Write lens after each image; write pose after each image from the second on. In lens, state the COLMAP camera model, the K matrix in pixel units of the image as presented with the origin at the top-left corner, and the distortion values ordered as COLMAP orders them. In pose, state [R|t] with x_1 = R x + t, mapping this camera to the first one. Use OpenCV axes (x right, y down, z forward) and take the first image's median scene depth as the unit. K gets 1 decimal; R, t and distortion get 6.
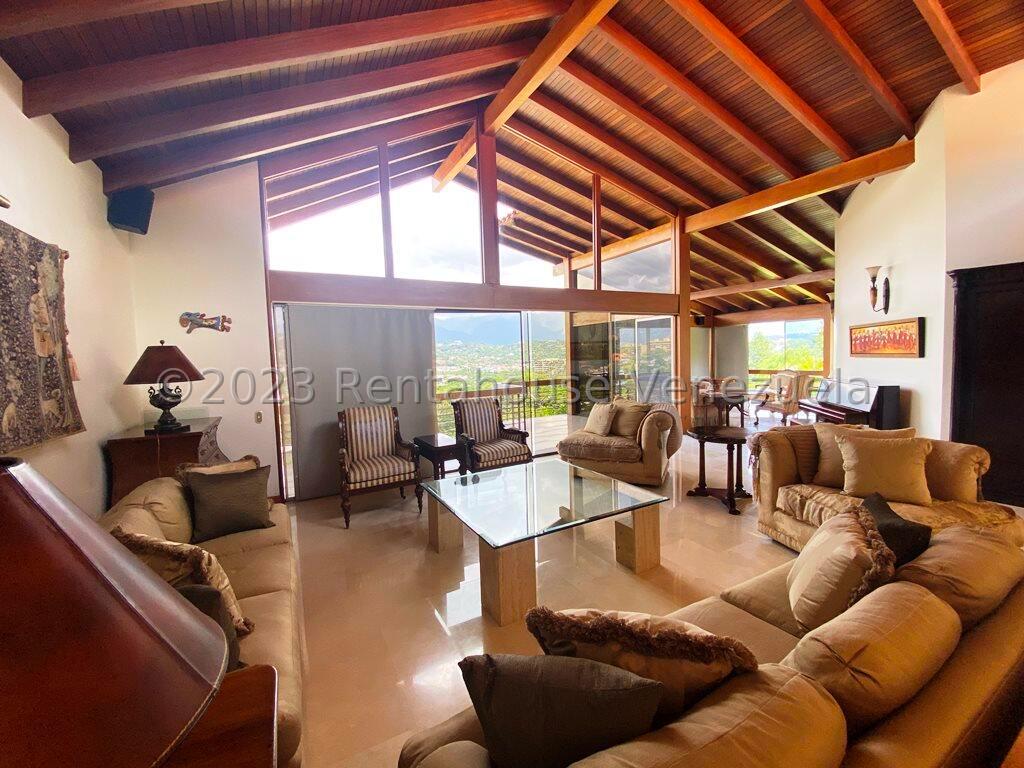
lens RADIAL K [[407.8, 0, 505.8], [0, 407.8, 383.9], [0, 0, 1]] dist [-0.010970, -0.006687]
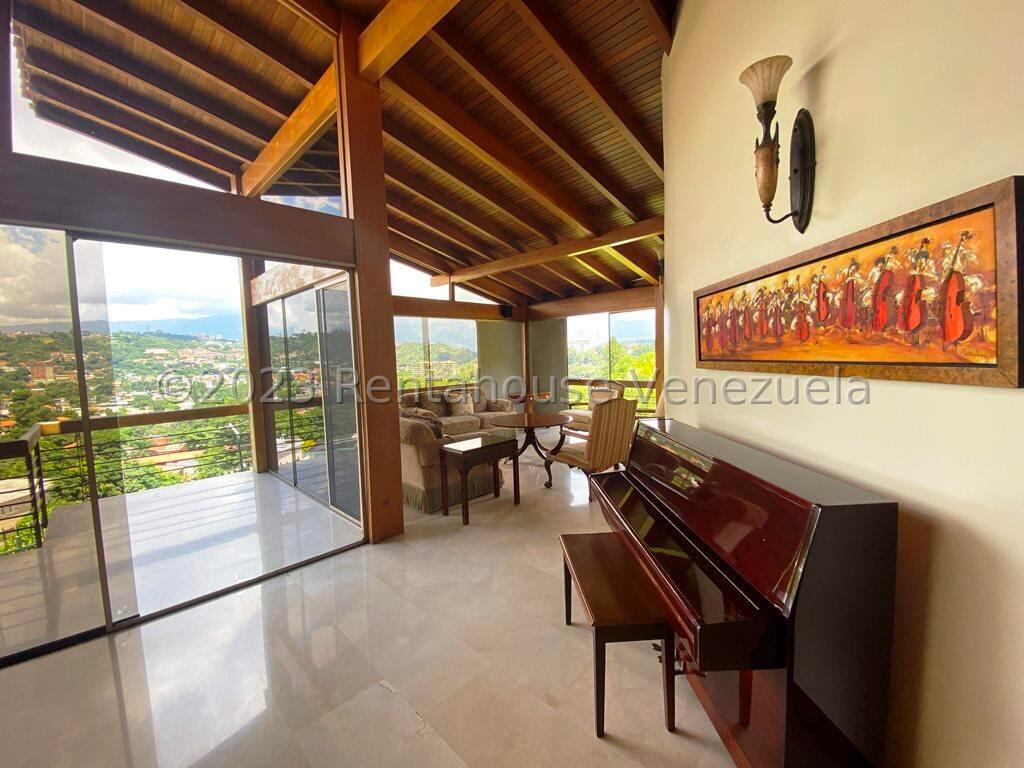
lens RADIAL K [[407.8, 0, 518.7], [0, 407.8, 381.7], [0, 0, 1]] dist [-0.010970, -0.006687]
pose [[0.947949, -0.015818, 0.318029, 0.493011], [0.019797, 0.999761, -0.009284, -0.047430], [-0.317807, 0.015097, 0.948035, 0.595312]]
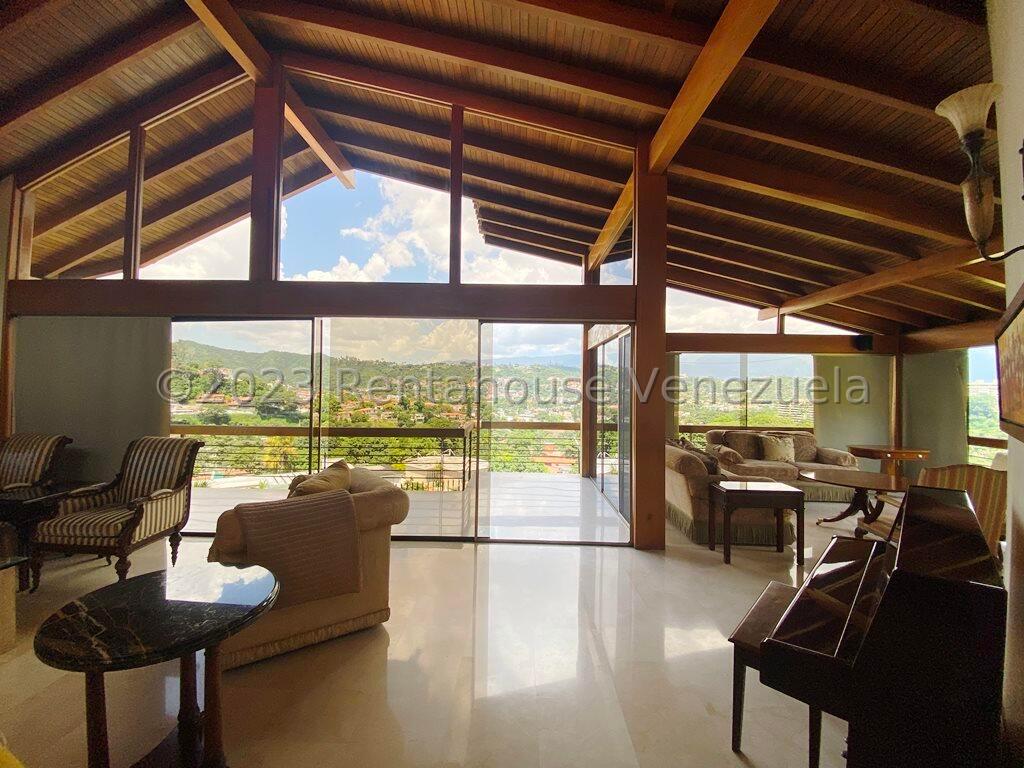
lens RADIAL K [[407.8, 0, 511.7], [0, 407.8, 381.4], [0, 0, 1]] dist [-0.010970, -0.006687]
pose [[0.871691, 0.040271, -0.488398, 0.594895], [-0.080528, 0.994841, -0.061696, -0.049228], [0.483394, 0.093110, 0.870437, 0.505639]]
